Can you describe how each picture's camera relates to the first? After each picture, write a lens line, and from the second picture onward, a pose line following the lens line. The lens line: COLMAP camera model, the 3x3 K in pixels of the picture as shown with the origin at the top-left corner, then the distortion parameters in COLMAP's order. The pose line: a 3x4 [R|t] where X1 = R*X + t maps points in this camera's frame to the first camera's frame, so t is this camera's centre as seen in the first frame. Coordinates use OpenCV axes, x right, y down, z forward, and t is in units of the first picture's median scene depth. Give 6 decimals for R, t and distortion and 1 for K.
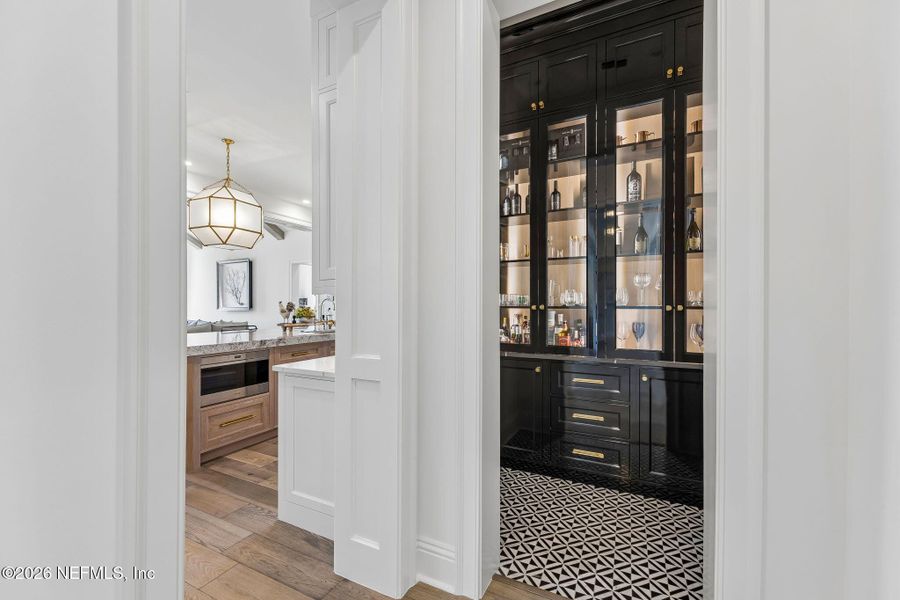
lens RADIAL K [[363.8, 0, 450.2], [0, 363.8, 308.2], [0, 0, 1]] dist [-0.000380, -0.000646]
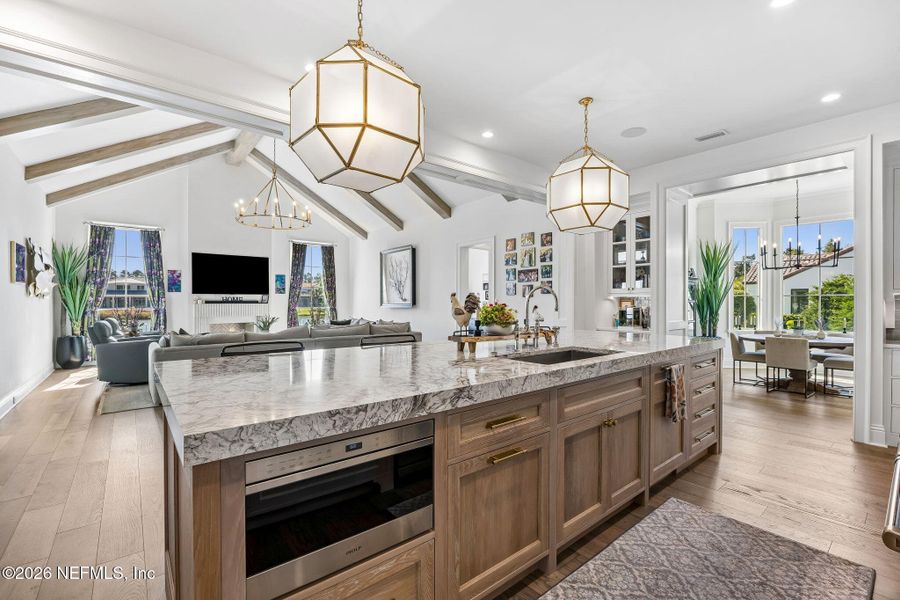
lens RADIAL K [[391.7, 0, 450.3], [0, 391.7, 302.3], [0, 0, 1]] dist [-0.004381, -0.000190]
pose [[0.913659, -0.001489, -0.406478, -0.246652], [-0.000907, 0.999983, -0.005701, -0.002152], [0.406480, 0.005577, 0.913643, 0.493590]]
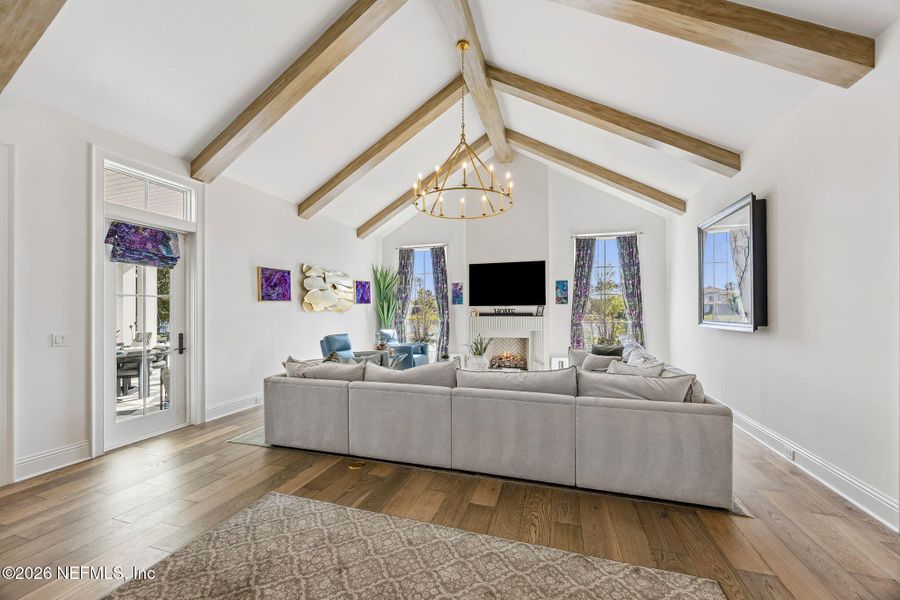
lens RADIAL K [[344.9, 0, 454.0], [0, 344.9, 307.5], [0, 0, 1]] dist [-0.000001, 0.000065]
pose [[0.163213, -0.006270, -0.986571, -0.567018], [-0.003427, 0.999970, -0.006922, -0.035394], [0.986585, 0.004511, 0.163187, 1.424647]]
